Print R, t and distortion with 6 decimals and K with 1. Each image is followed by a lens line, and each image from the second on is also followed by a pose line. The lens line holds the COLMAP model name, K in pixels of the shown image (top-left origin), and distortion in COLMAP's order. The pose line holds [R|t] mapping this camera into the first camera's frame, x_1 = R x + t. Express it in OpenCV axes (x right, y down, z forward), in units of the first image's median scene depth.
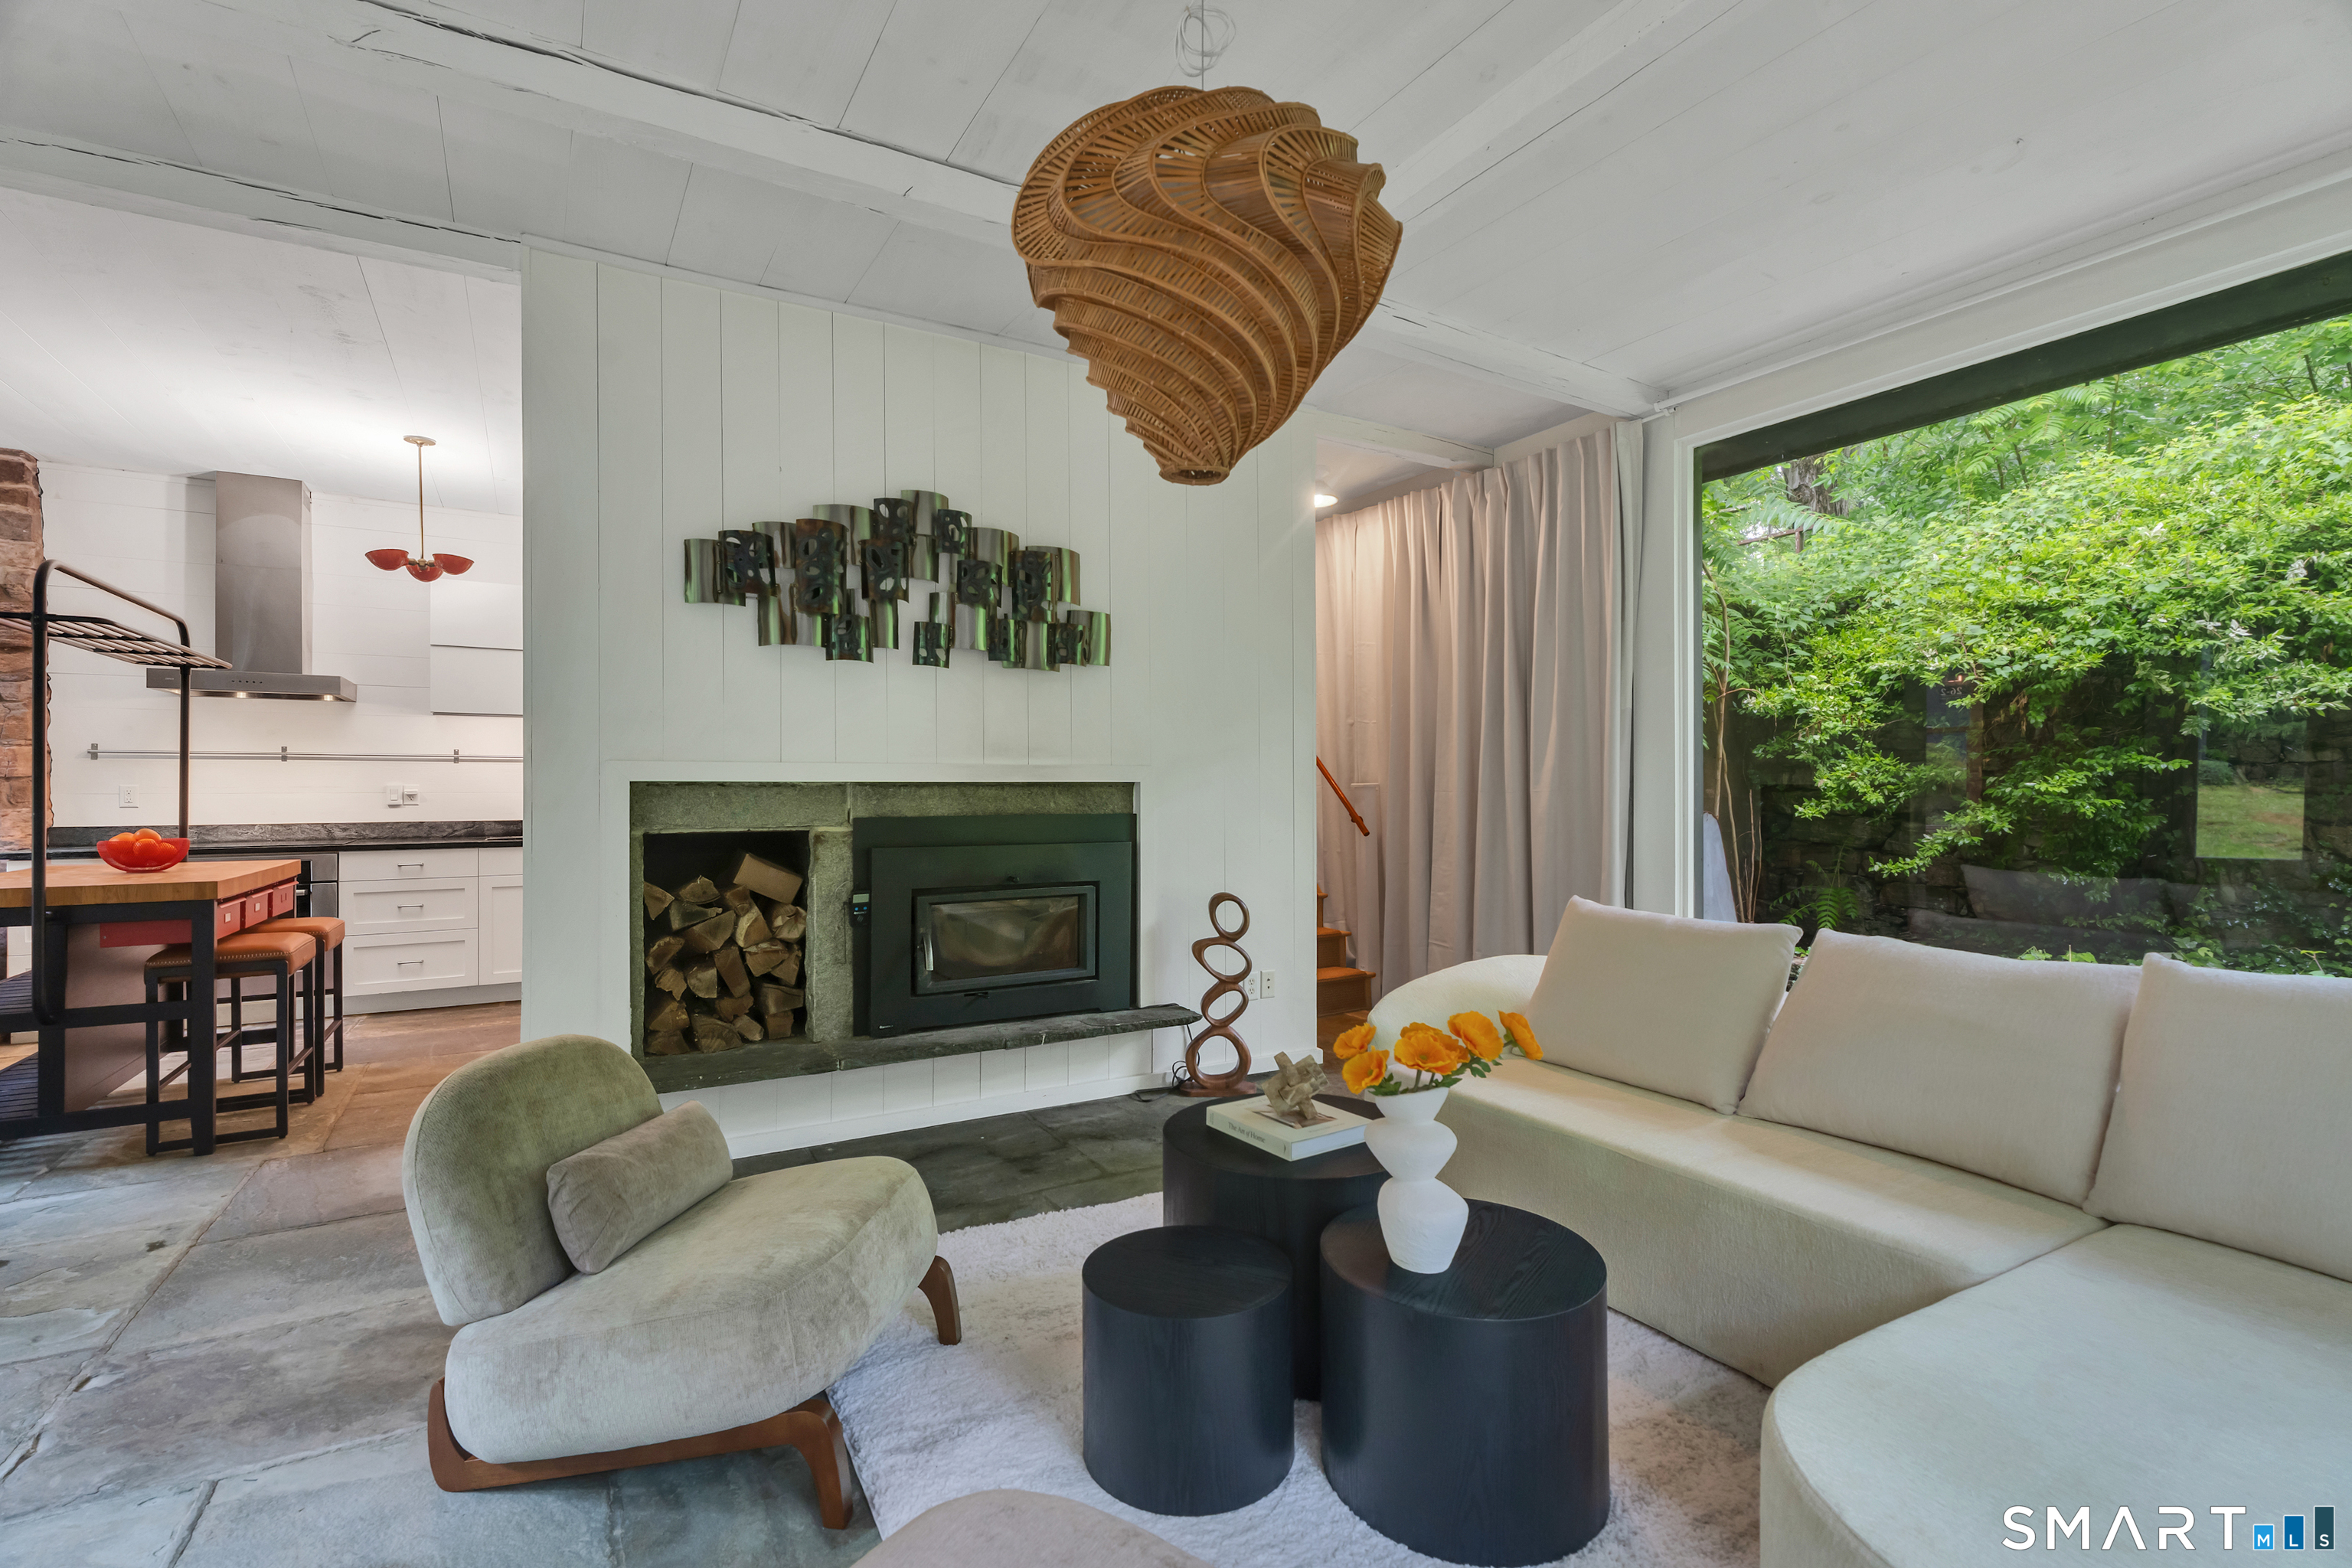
lens RADIAL K [[1035.6, 0, 1161.8], [0, 1035.6, 783.9], [0, 0, 1]] dist [-0.000637, -0.000459]
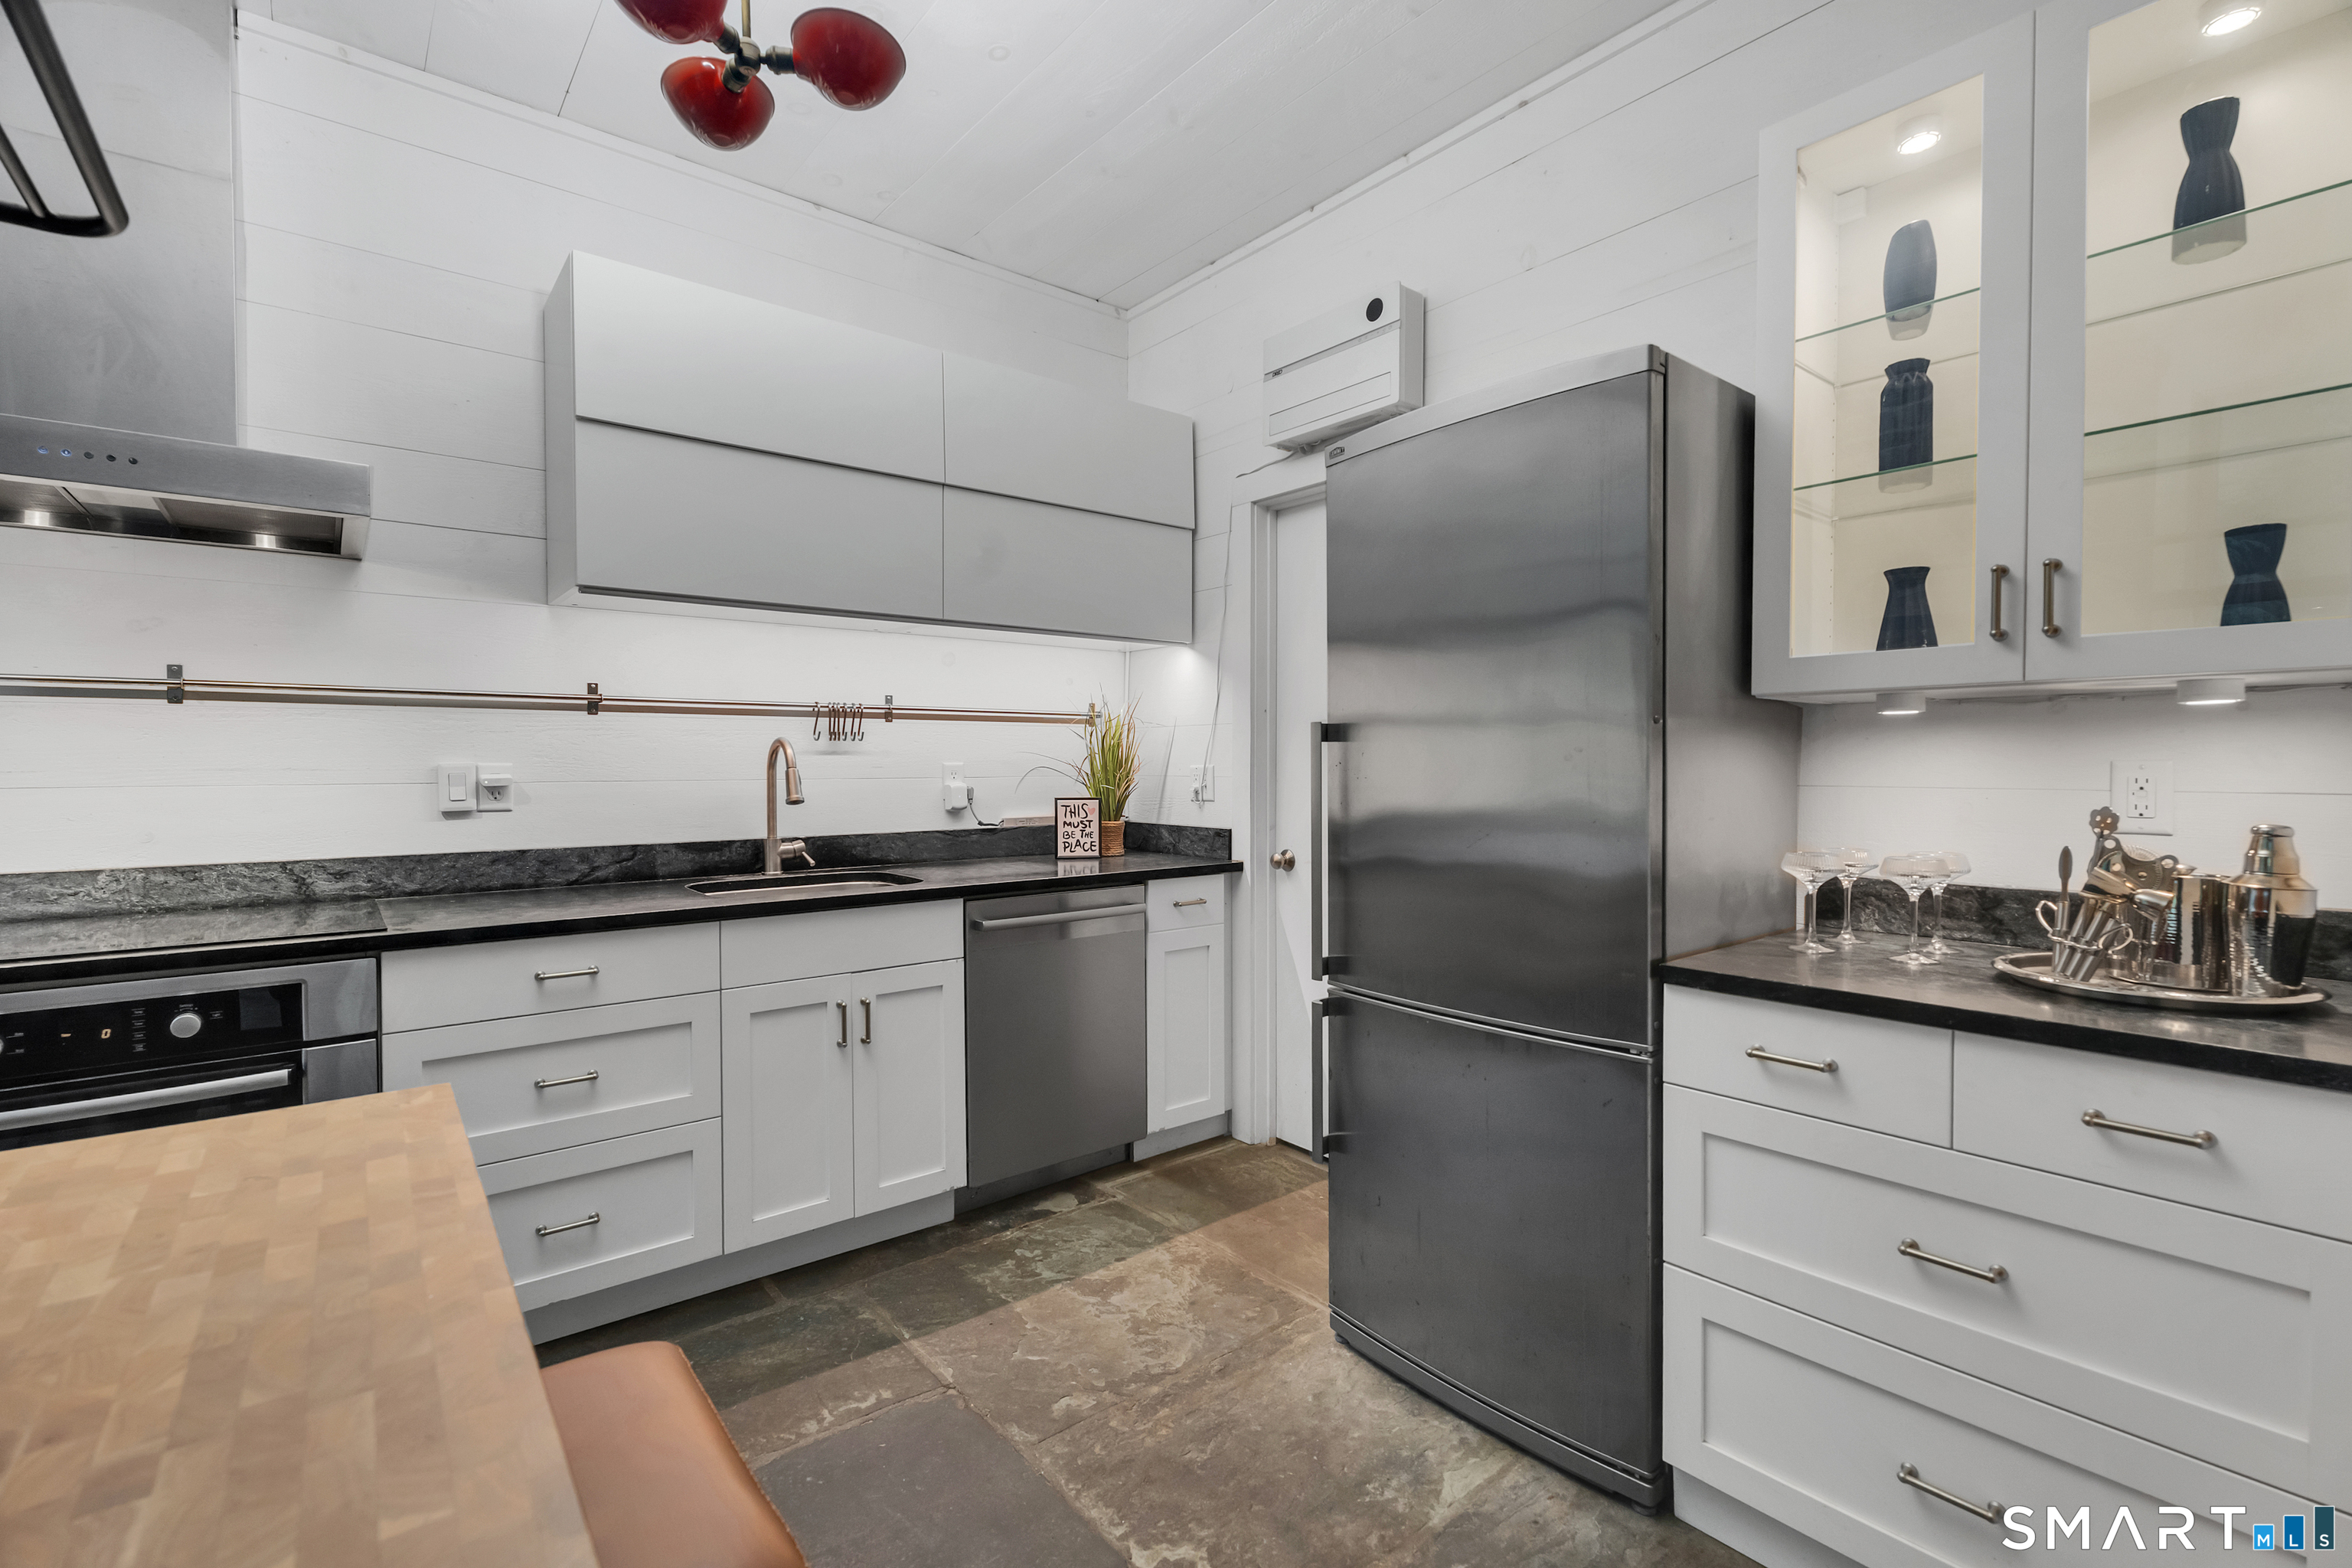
lens RADIAL K [[1041.0, 0, 1193.2], [0, 1041.0, 788.1], [0, 0, 1]] dist [0.005405, -0.001459]
pose [[0.988048, -0.000680, 0.154146, -0.885508], [-0.004176, 0.999505, 0.031172, -0.005995], [-0.154091, -0.031443, 0.987556, 0.929468]]
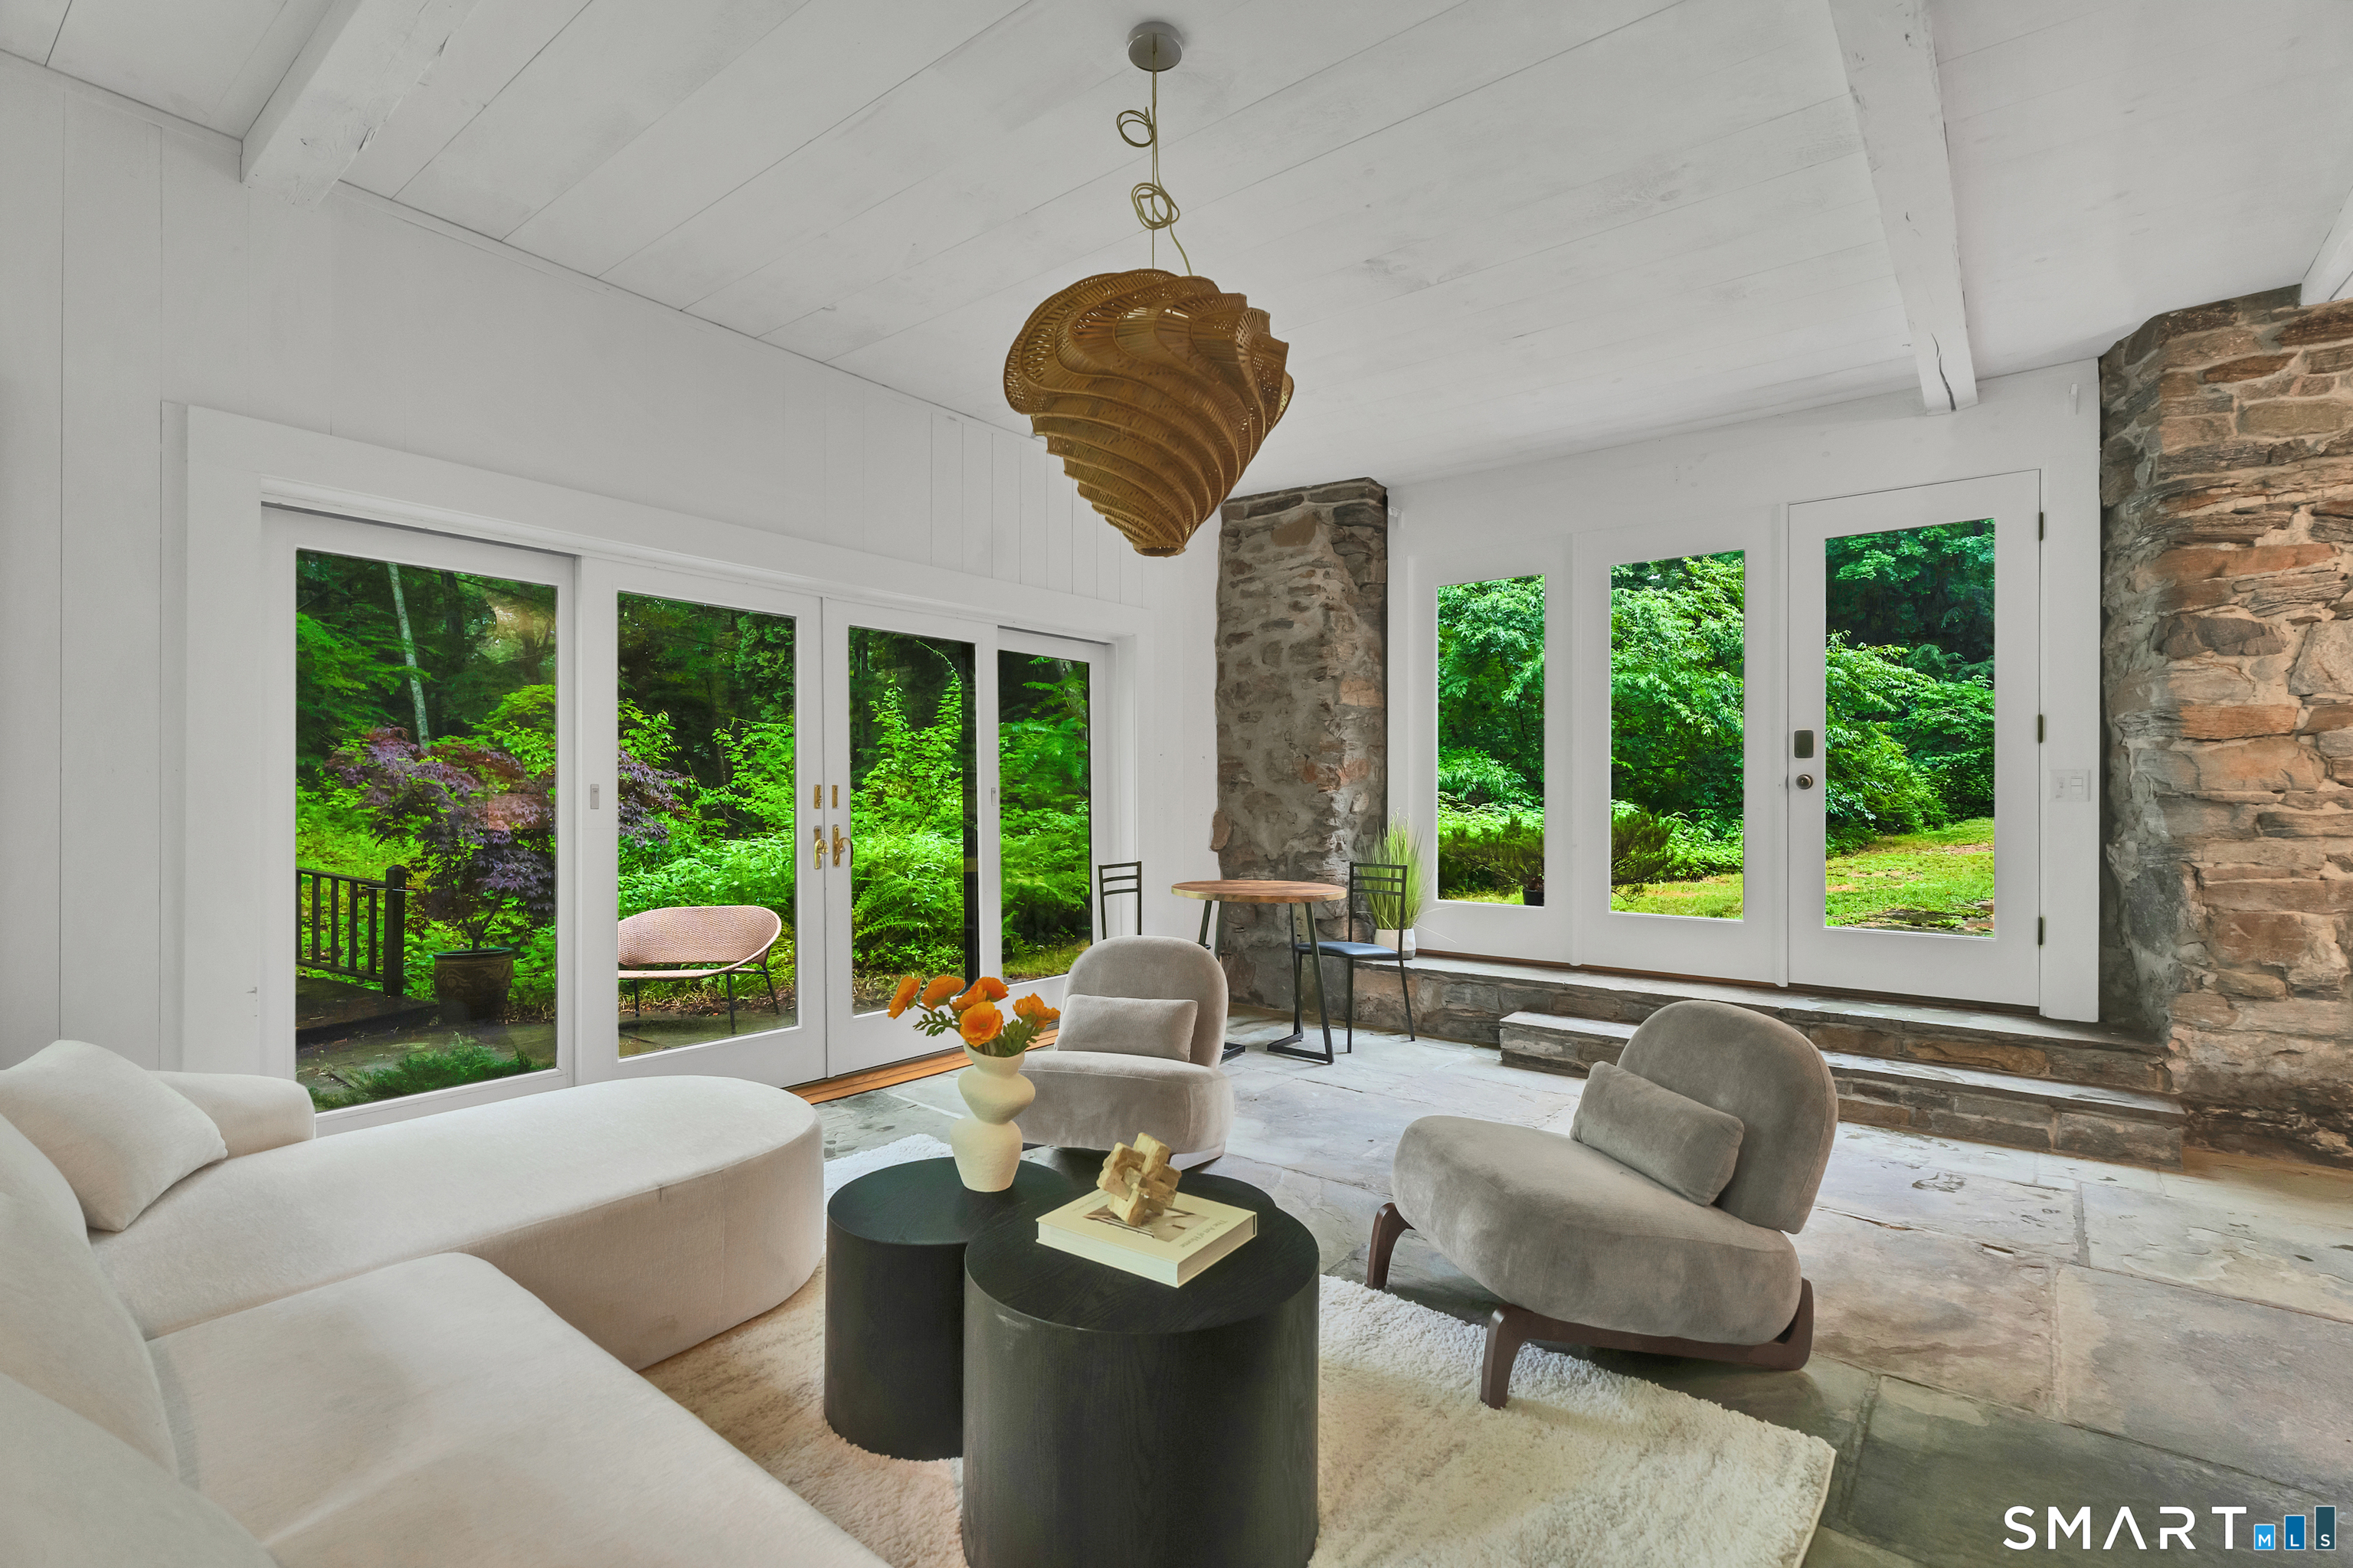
lens RADIAL K [[1082.6, 0, 1176.5], [0, 1082.6, 784.0], [0, 0, 1]] dist [0.021892, 0.000200]
pose [[-0.926645, -0.004074, -0.375917, 0.262137], [0.001480, 0.999894, -0.014484, 0.007175], [0.375936, -0.013978, -0.926540, 1.125400]]
